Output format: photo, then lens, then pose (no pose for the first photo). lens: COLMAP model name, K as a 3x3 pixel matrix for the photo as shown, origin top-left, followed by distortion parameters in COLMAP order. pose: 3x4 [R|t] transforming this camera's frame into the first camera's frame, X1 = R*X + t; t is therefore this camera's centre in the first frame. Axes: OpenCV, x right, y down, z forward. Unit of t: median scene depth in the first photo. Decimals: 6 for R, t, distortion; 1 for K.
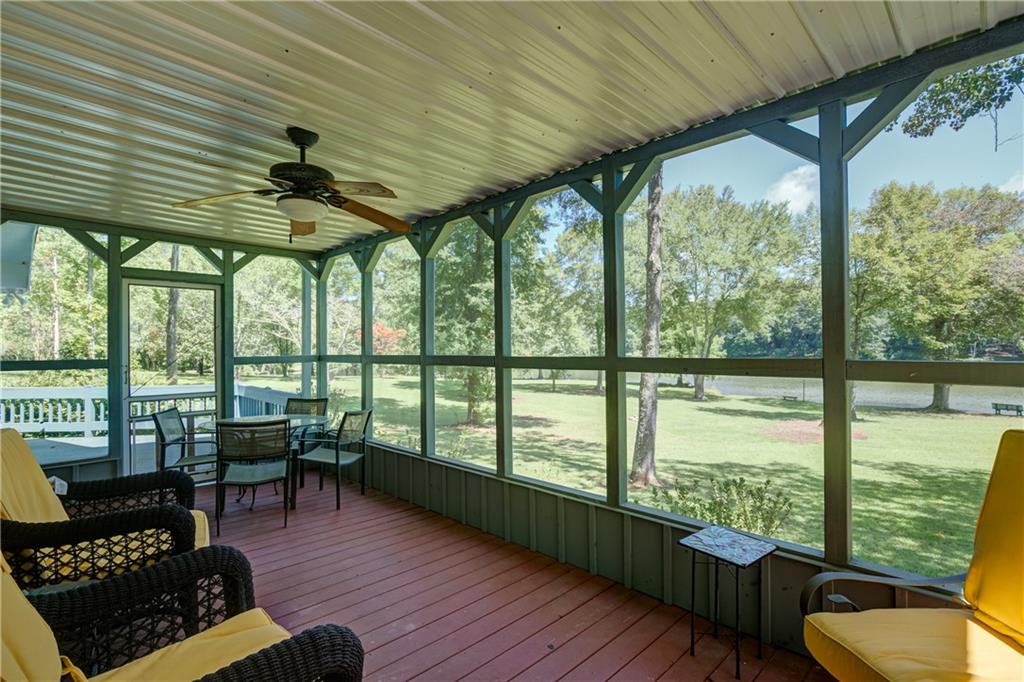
lens RADIAL K [[482.1, 0, 518.3], [0, 482.1, 344.0], [0, 0, 1]] dist [0.002322, 0.000911]
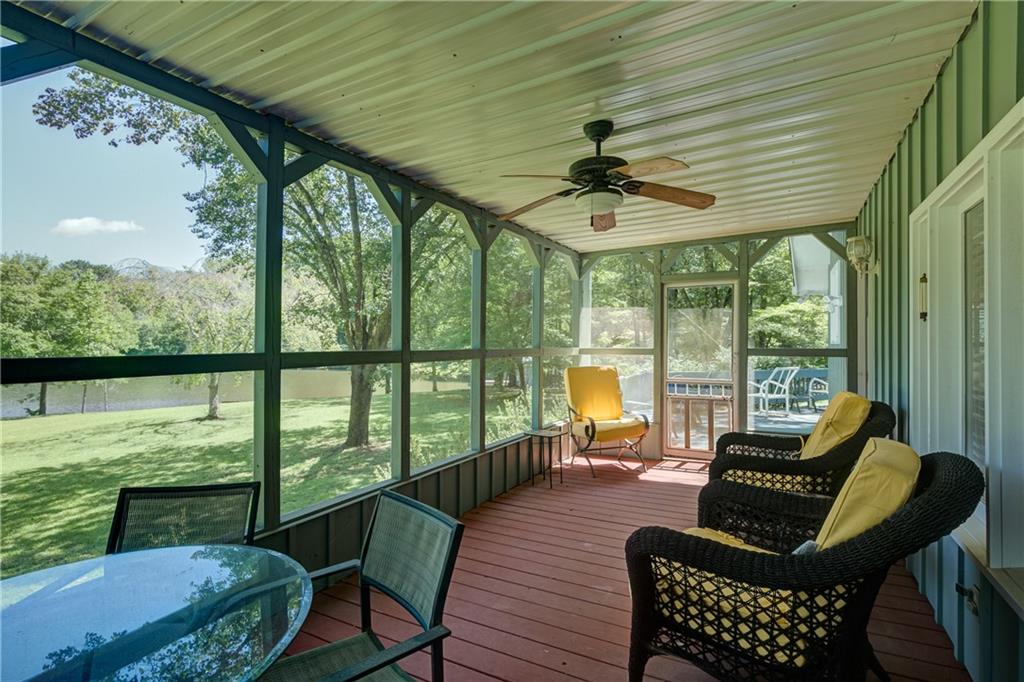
lens RADIAL K [[482.1, 0, 518.3], [0, 482.1, 344.0], [0, 0, 1]] dist [0.002322, 0.000911]
pose [[-0.276203, 0.009240, 0.961055, -0.876724], [-0.004152, 0.999933, -0.010807, 0.019212], [-0.961090, -0.006976, -0.276146, 0.923322]]
